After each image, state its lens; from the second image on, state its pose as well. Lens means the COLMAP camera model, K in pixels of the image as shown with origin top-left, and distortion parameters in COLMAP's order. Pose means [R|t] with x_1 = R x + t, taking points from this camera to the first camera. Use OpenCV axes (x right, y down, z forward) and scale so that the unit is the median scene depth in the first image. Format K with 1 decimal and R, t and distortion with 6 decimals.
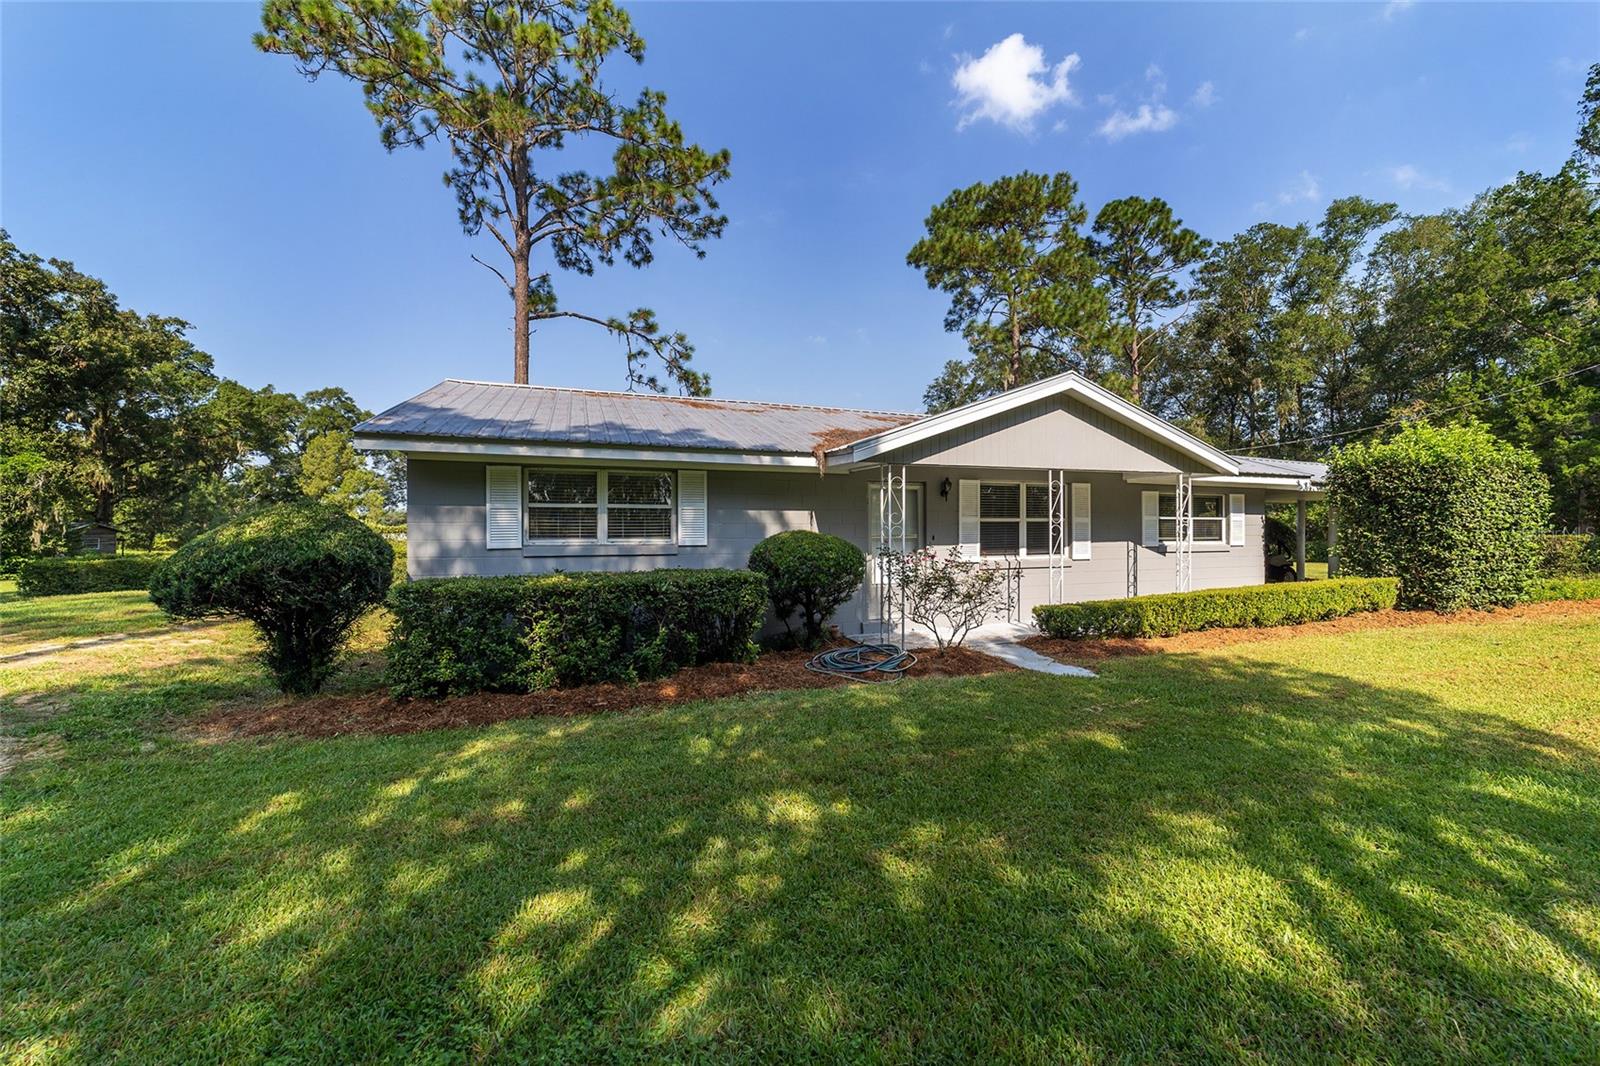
lens RADIAL K [[614.1, 0, 808.9], [0, 614.1, 528.1], [0, 0, 1]] dist [-0.018631, 0.008055]
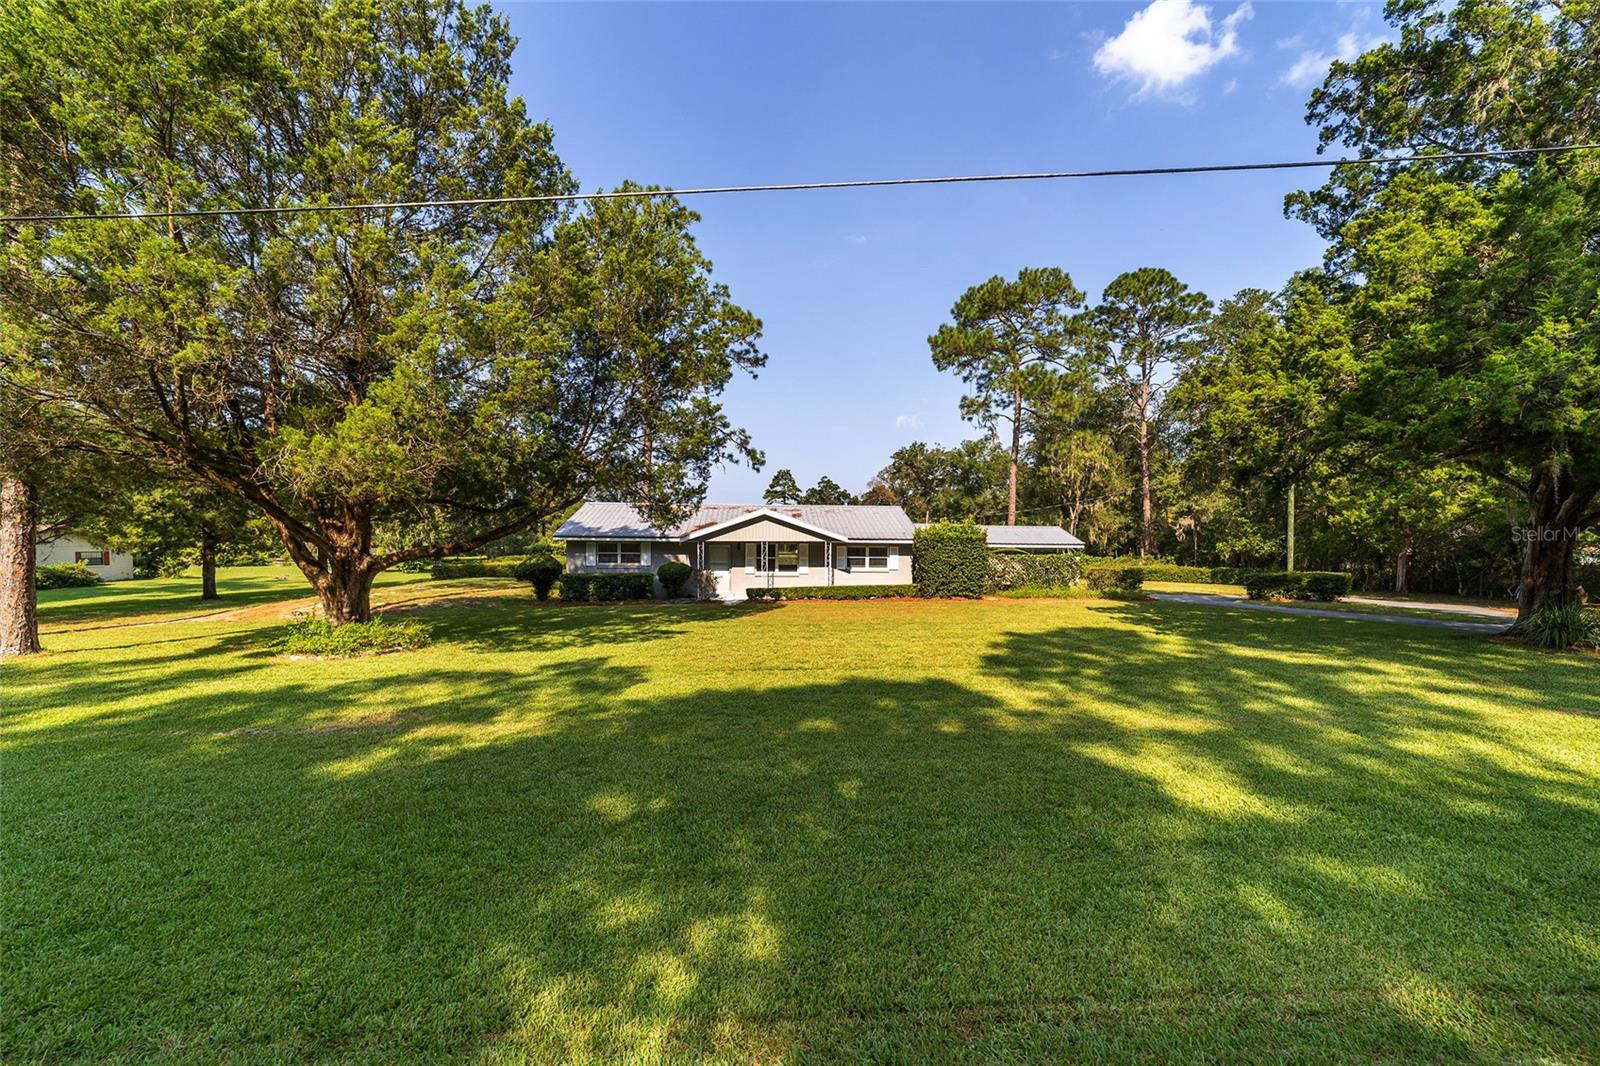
lens RADIAL K [[614.1, 0, 797.2], [0, 614.1, 558.9], [0, 0, 1]] dist [-0.018631, 0.008055]
pose [[0.955100, 0.017221, -0.295782, 0.397420], [-0.008672, 0.999507, 0.030189, -0.029179], [0.296156, -0.026269, 0.954778, -0.477976]]
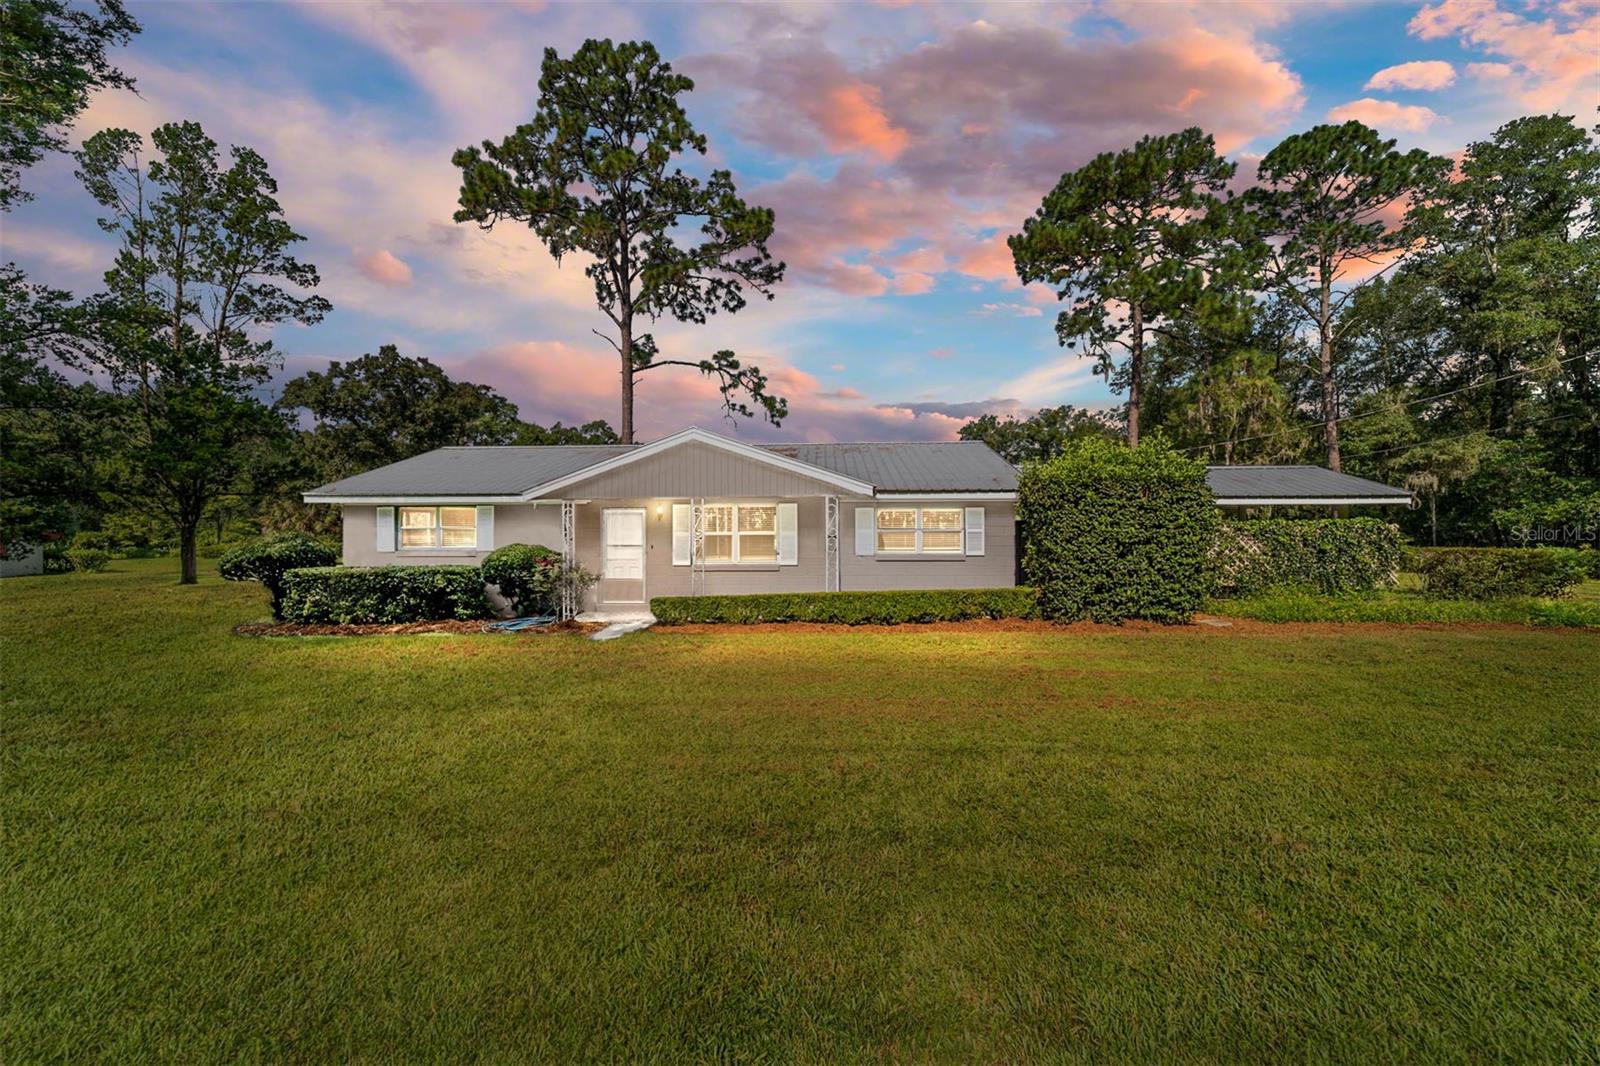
lens RADIAL K [[614.1, 0, 796.1], [0, 614.1, 528.6], [0, 0, 1]] dist [-0.018631, 0.008055]
pose [[0.917892, -0.002829, -0.396820, 0.326742], [0.003350, 0.999994, 0.000621, -0.008171], [0.396816, -0.001900, 0.917896, -0.047663]]
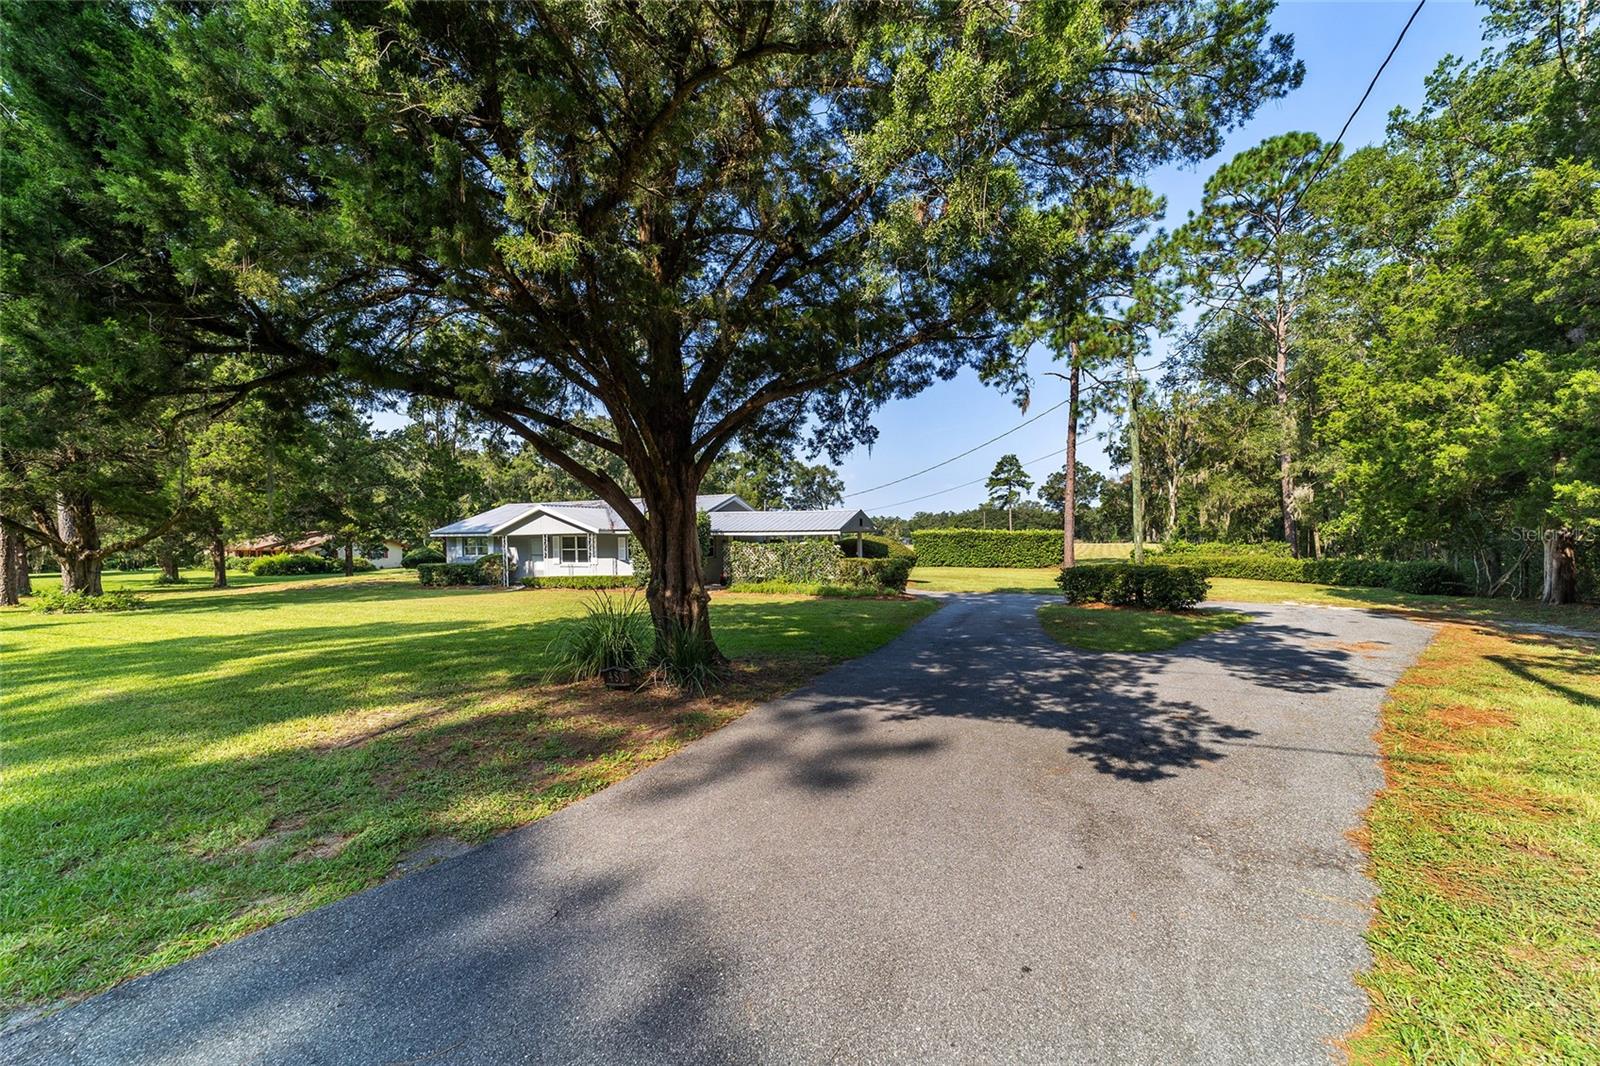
lens RADIAL K [[614.1, 0, 769.9], [0, 614.1, 540.3], [0, 0, 1]] dist [-0.018631, 0.008055]
pose [[0.698977, -0.002319, -0.715140, 0.980397], [0.012746, 0.999876, 0.009216, -0.023061], [0.715030, -0.015557, 0.698921, -0.103932]]
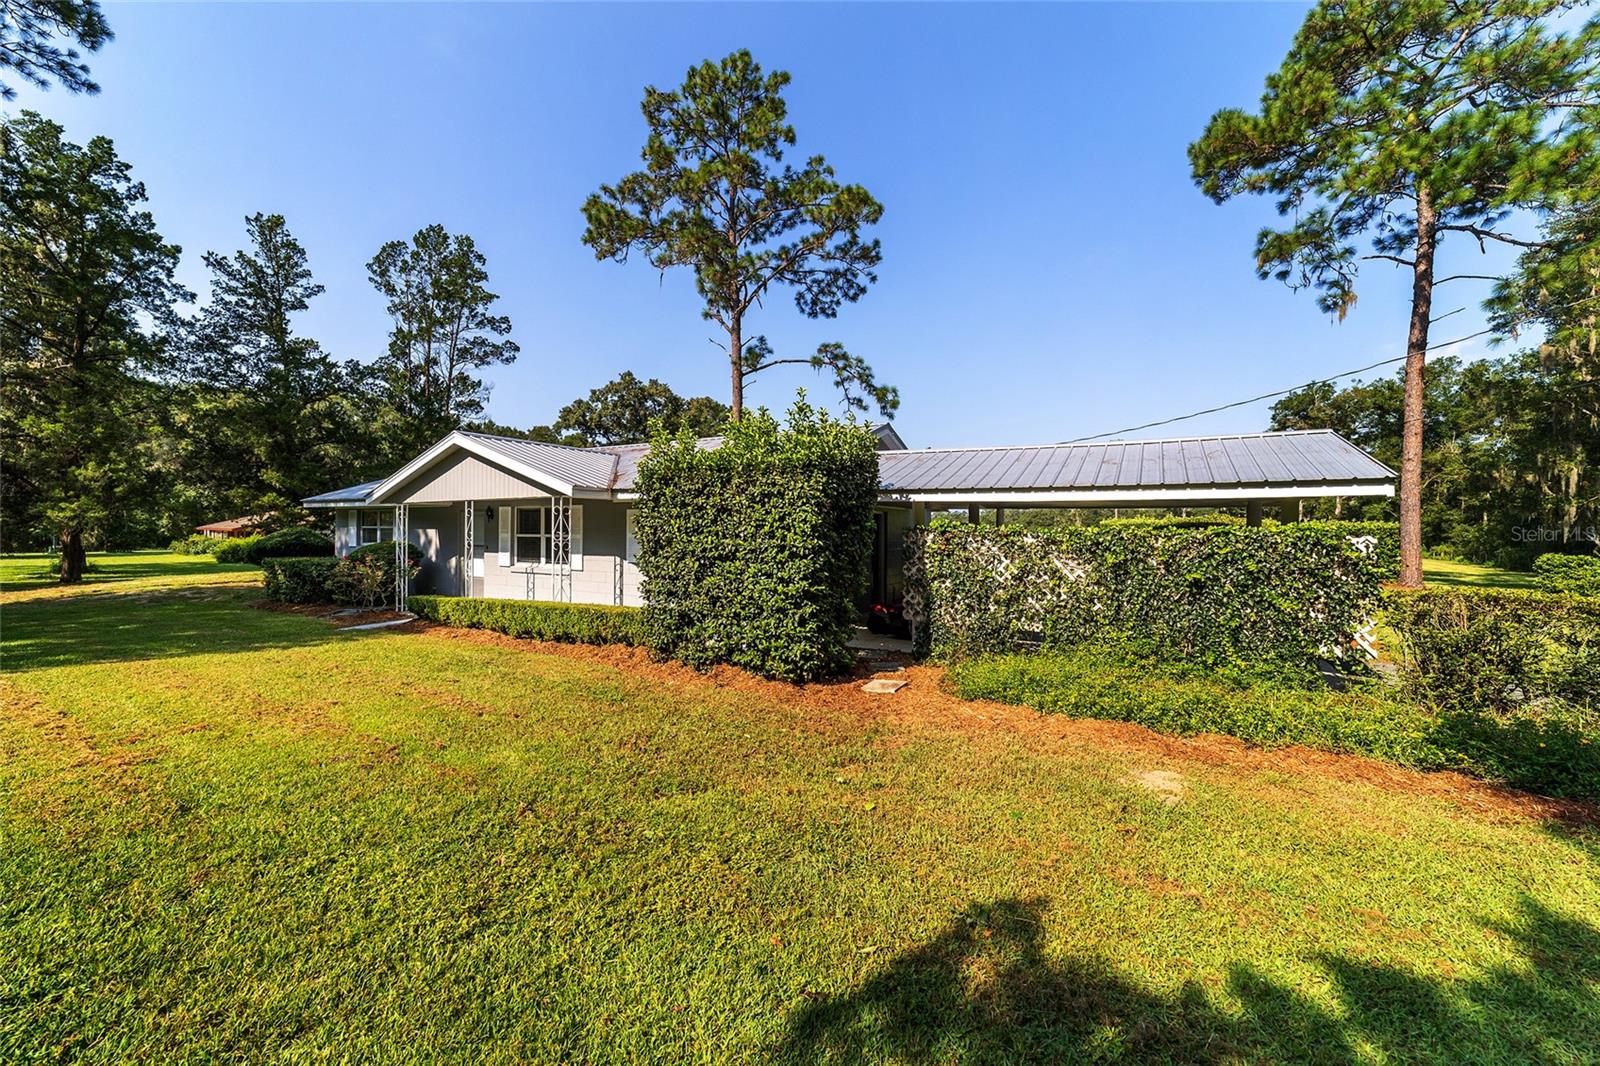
lens RADIAL K [[614.1, 0, 784.9], [0, 614.1, 531.3], [0, 0, 1]] dist [-0.018631, 0.008055]
pose [[0.642332, 0.009663, -0.766365, 0.550418], [-0.005084, 0.999952, 0.008347, -0.011840], [0.766409, -0.001465, 0.642351, 0.187927]]
